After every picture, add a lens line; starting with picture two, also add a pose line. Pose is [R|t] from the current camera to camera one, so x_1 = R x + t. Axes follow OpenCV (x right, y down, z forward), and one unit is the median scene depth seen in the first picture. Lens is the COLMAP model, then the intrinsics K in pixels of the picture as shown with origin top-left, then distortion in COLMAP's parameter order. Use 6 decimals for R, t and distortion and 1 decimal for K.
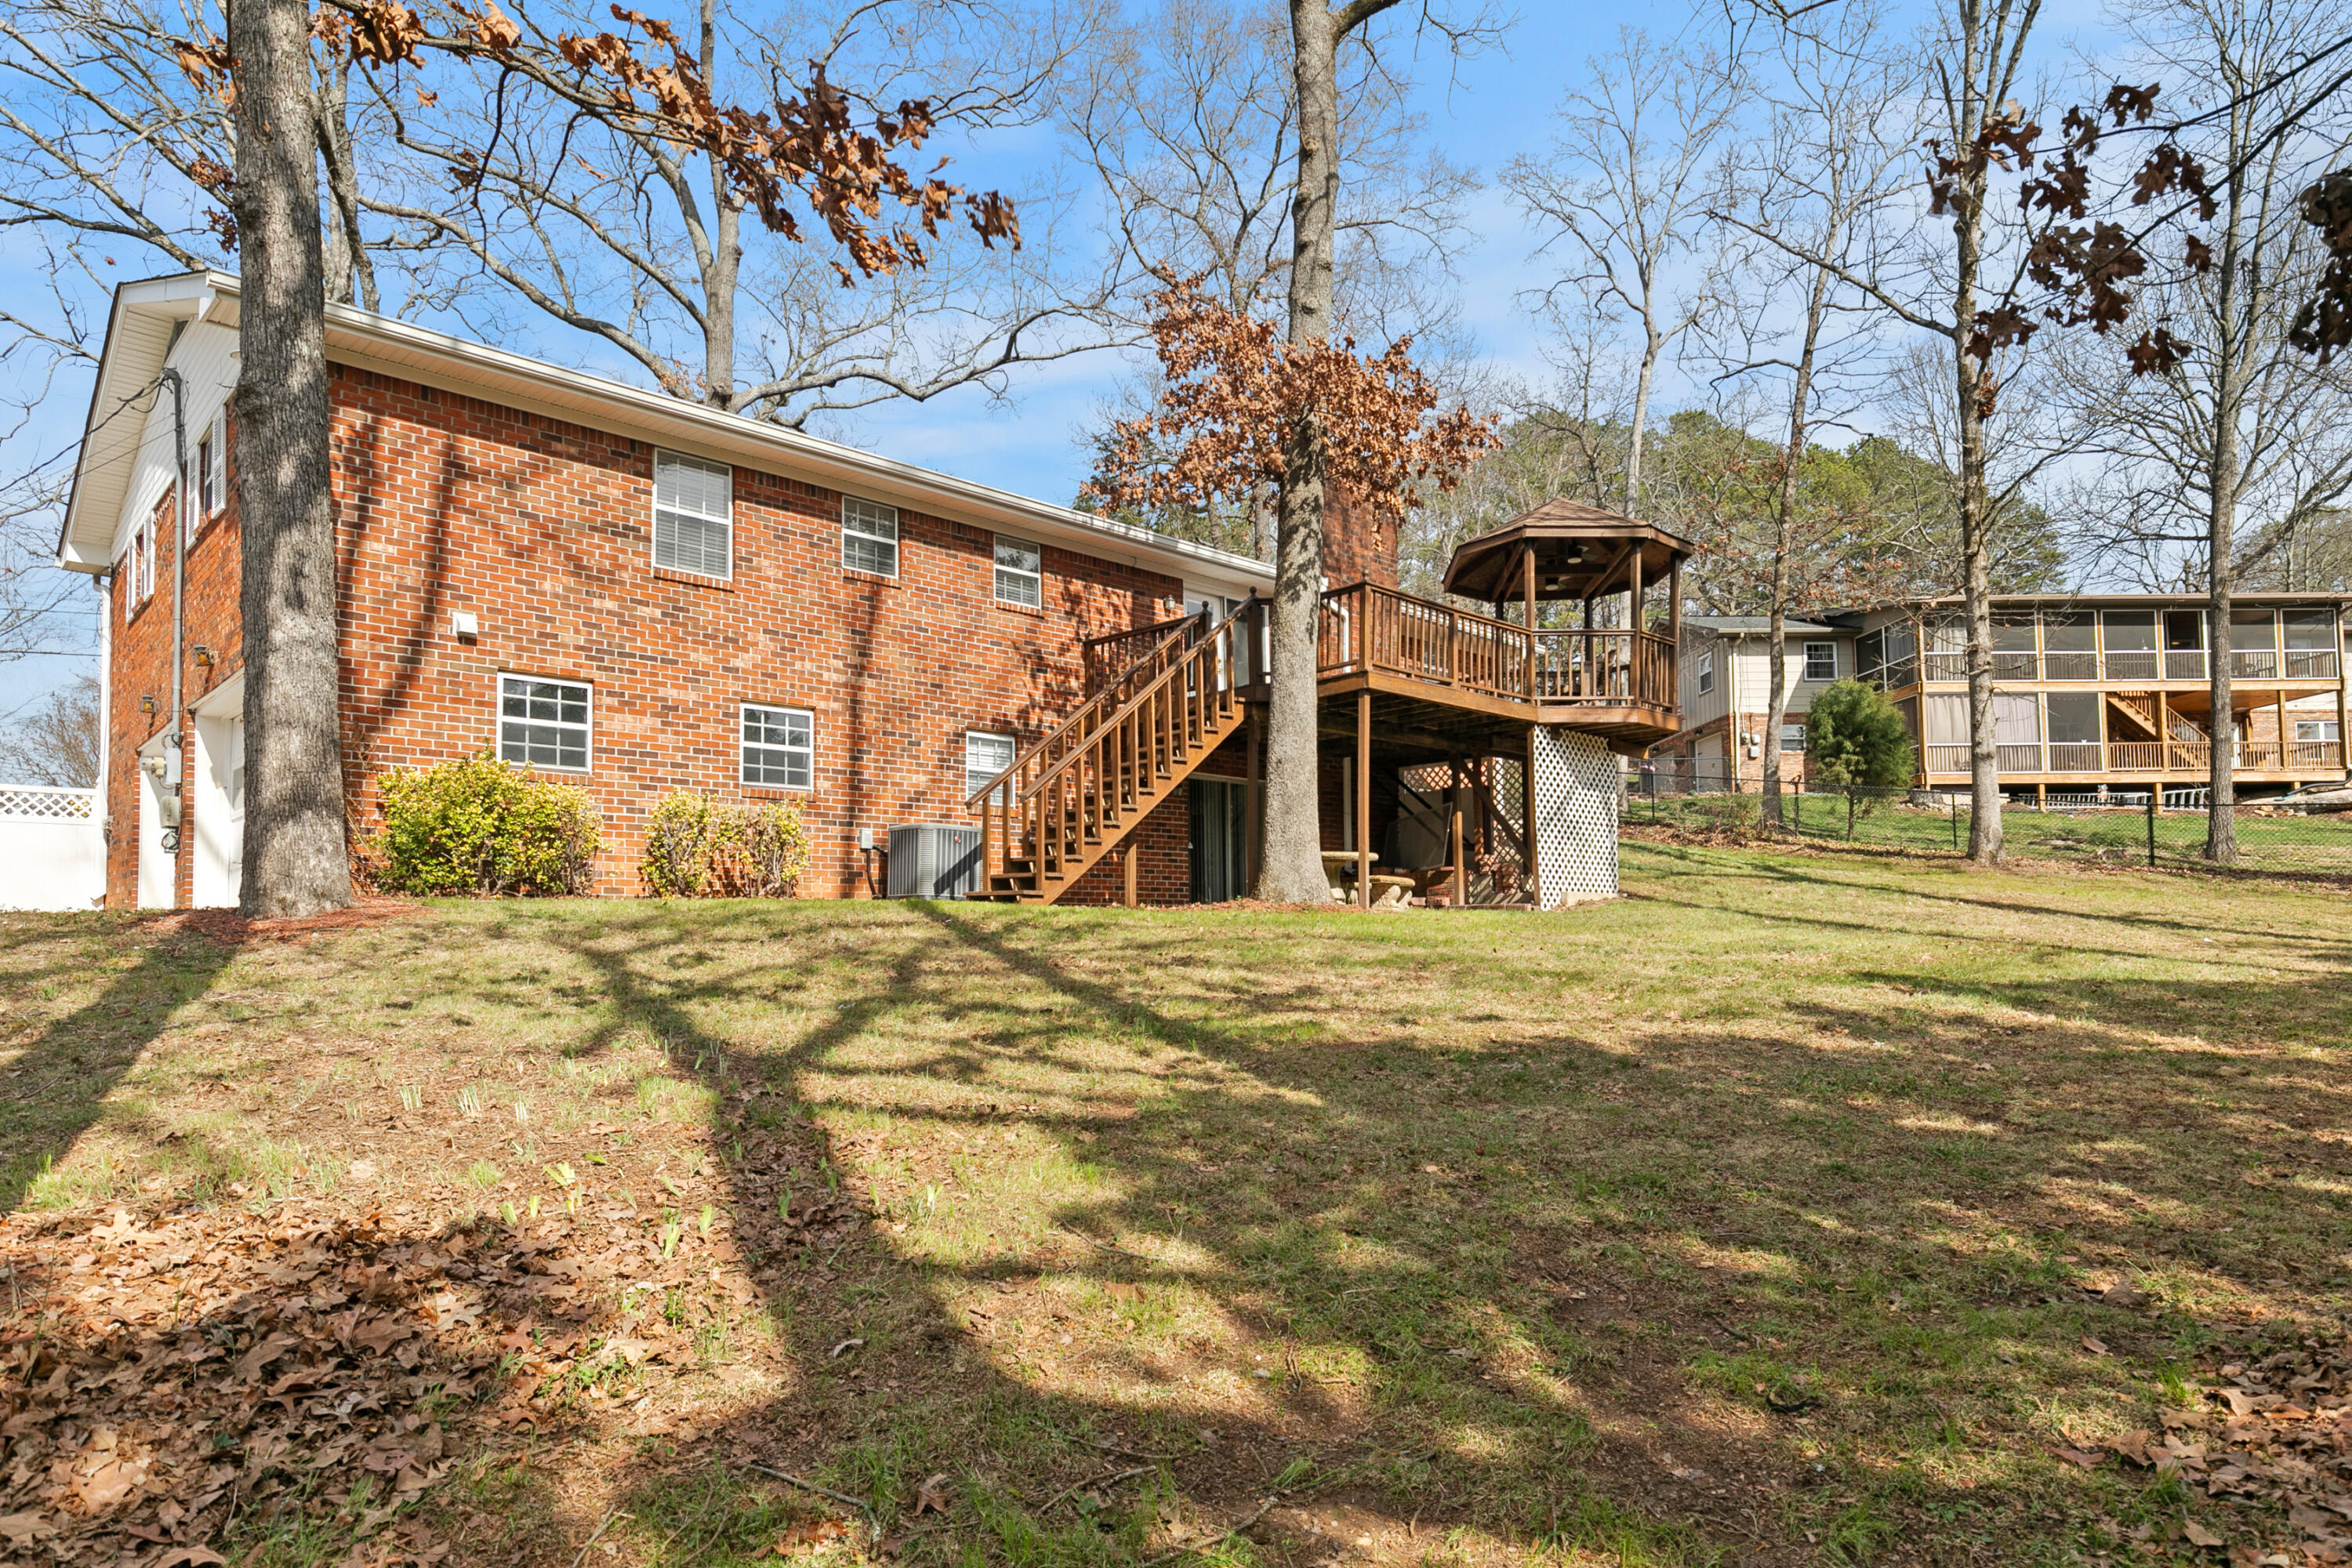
lens RADIAL K [[1346.2, 0, 1175.1], [0, 1346.2, 786.3], [0, 0, 1]] dist [0.005020, 0.000628]
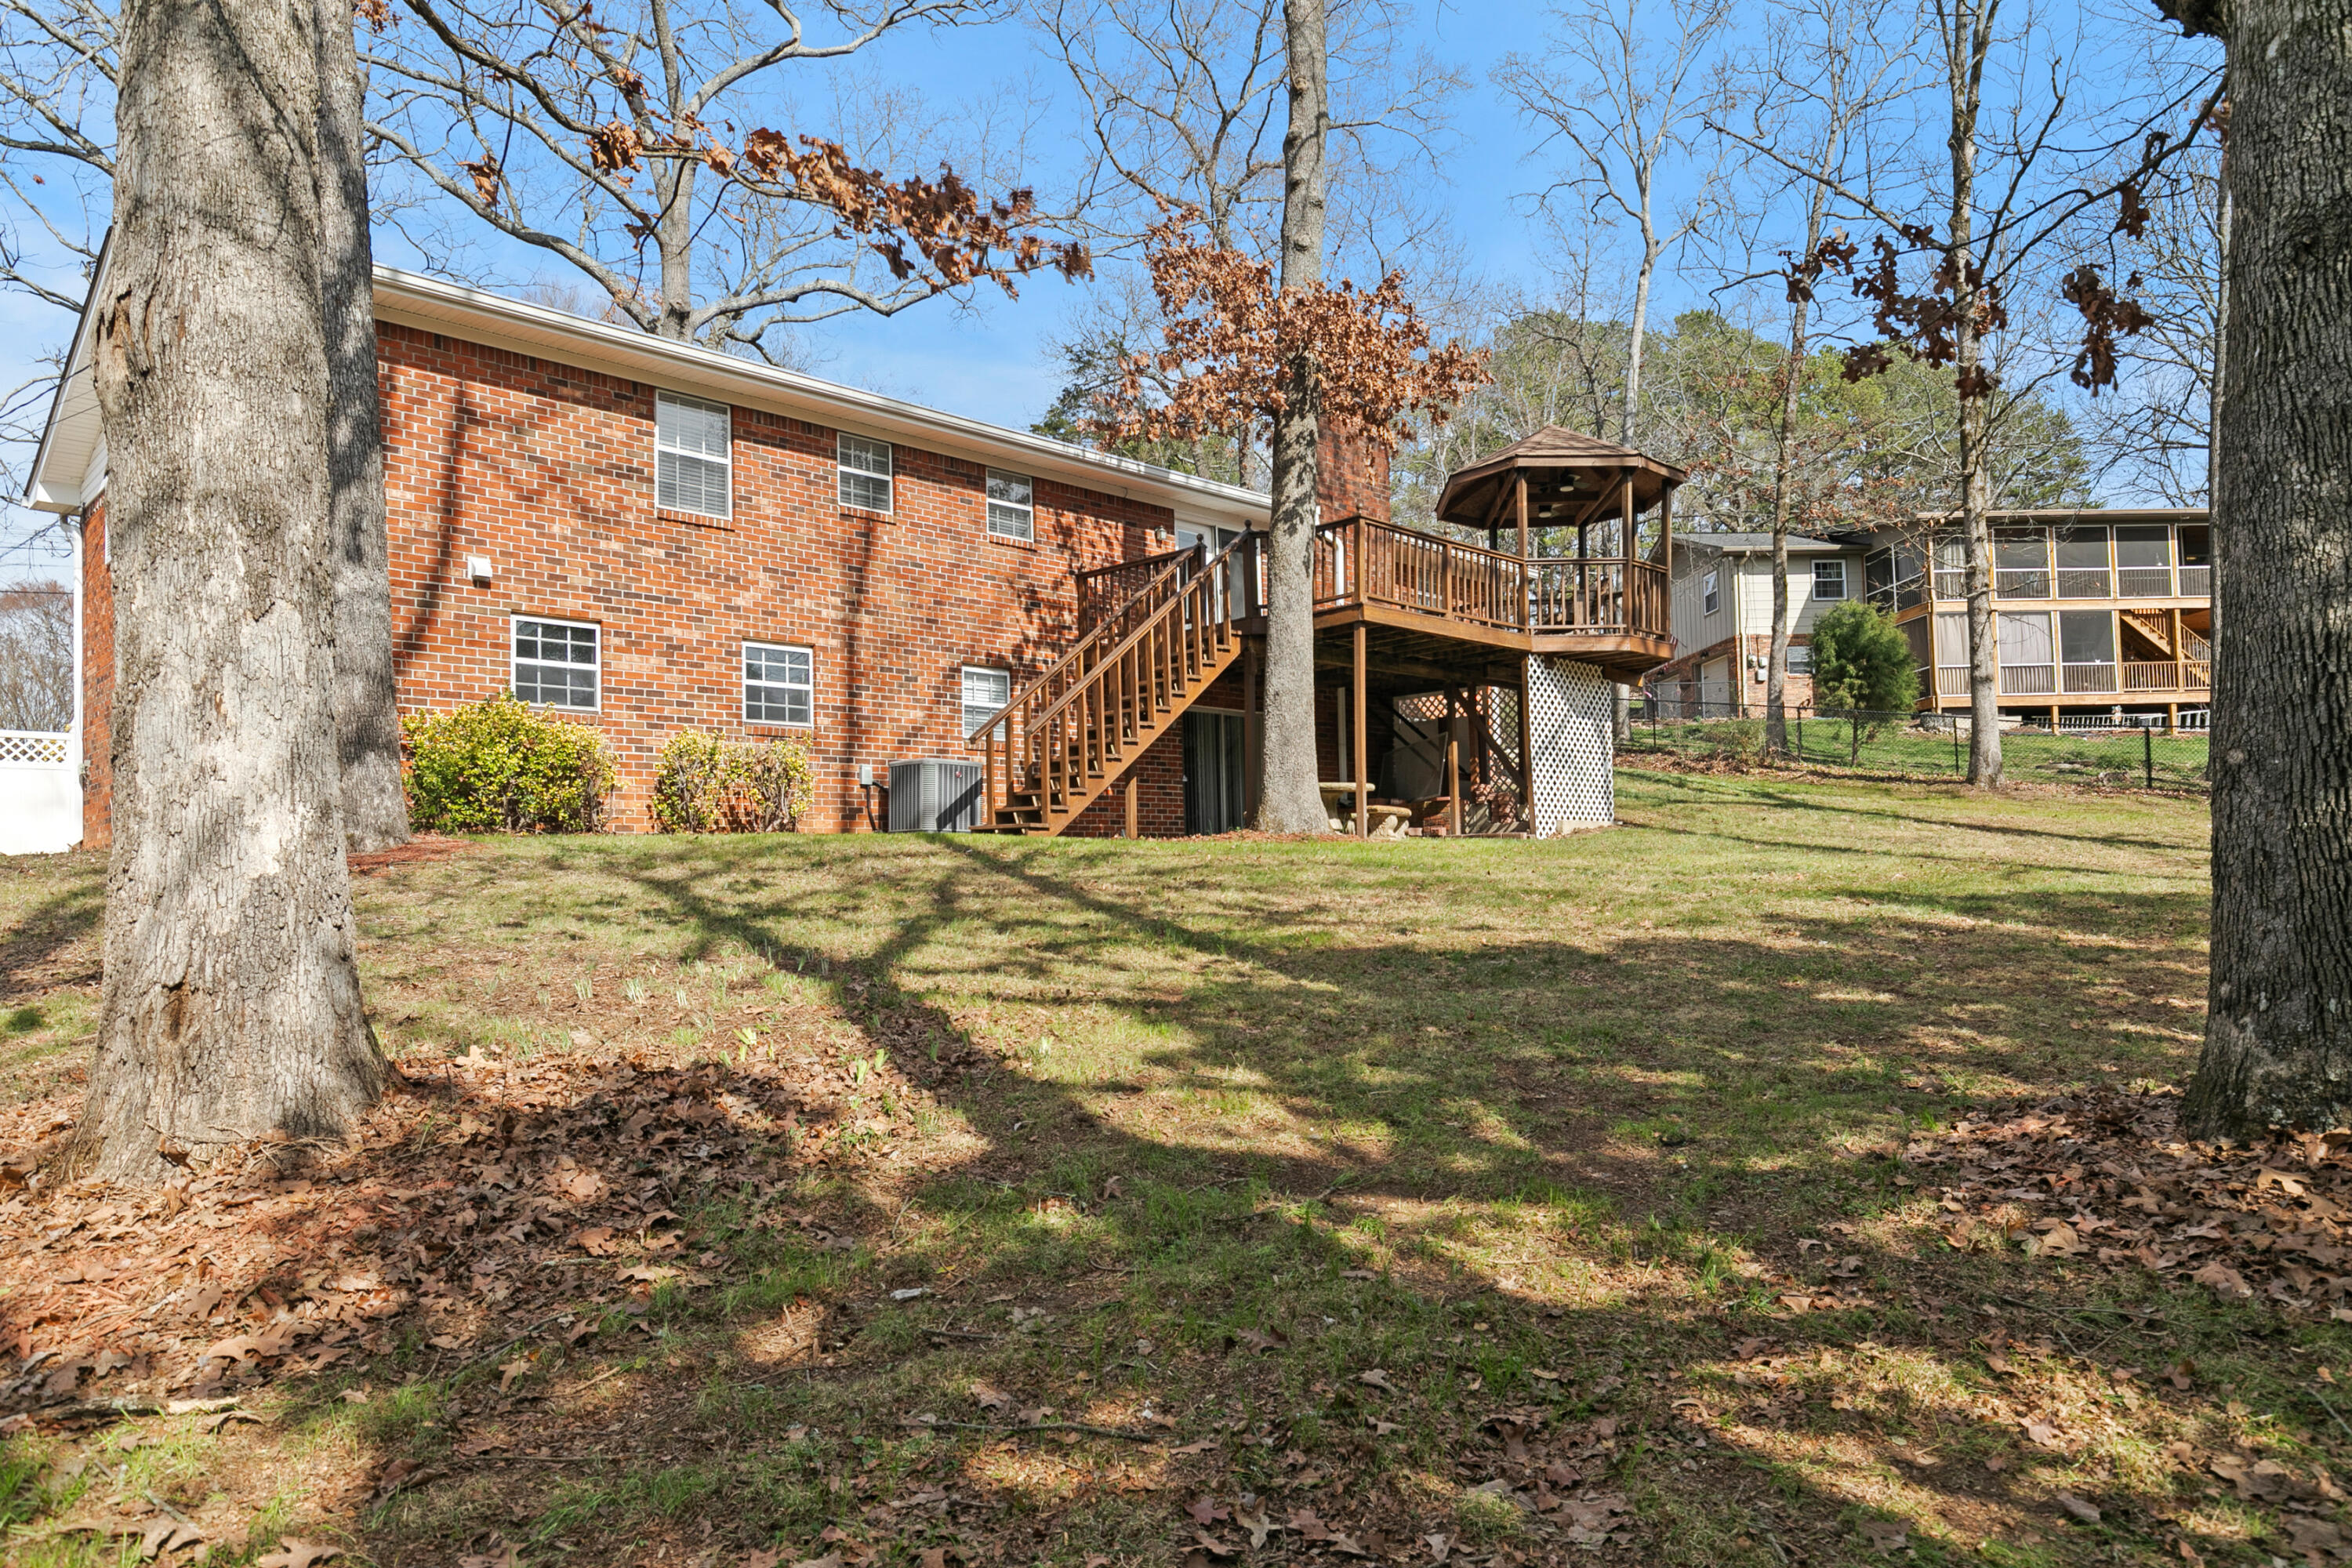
lens RADIAL K [[1564.2, 0, 1163.2], [0, 1564.2, 722.1], [0, 0, 1]] dist [-0.011028, 0.008719]
pose [[0.999700, -0.010663, 0.022041, -0.033410], [0.010561, 0.999933, 0.004747, -0.003533], [-0.022090, -0.004513, 0.999746, -0.169509]]
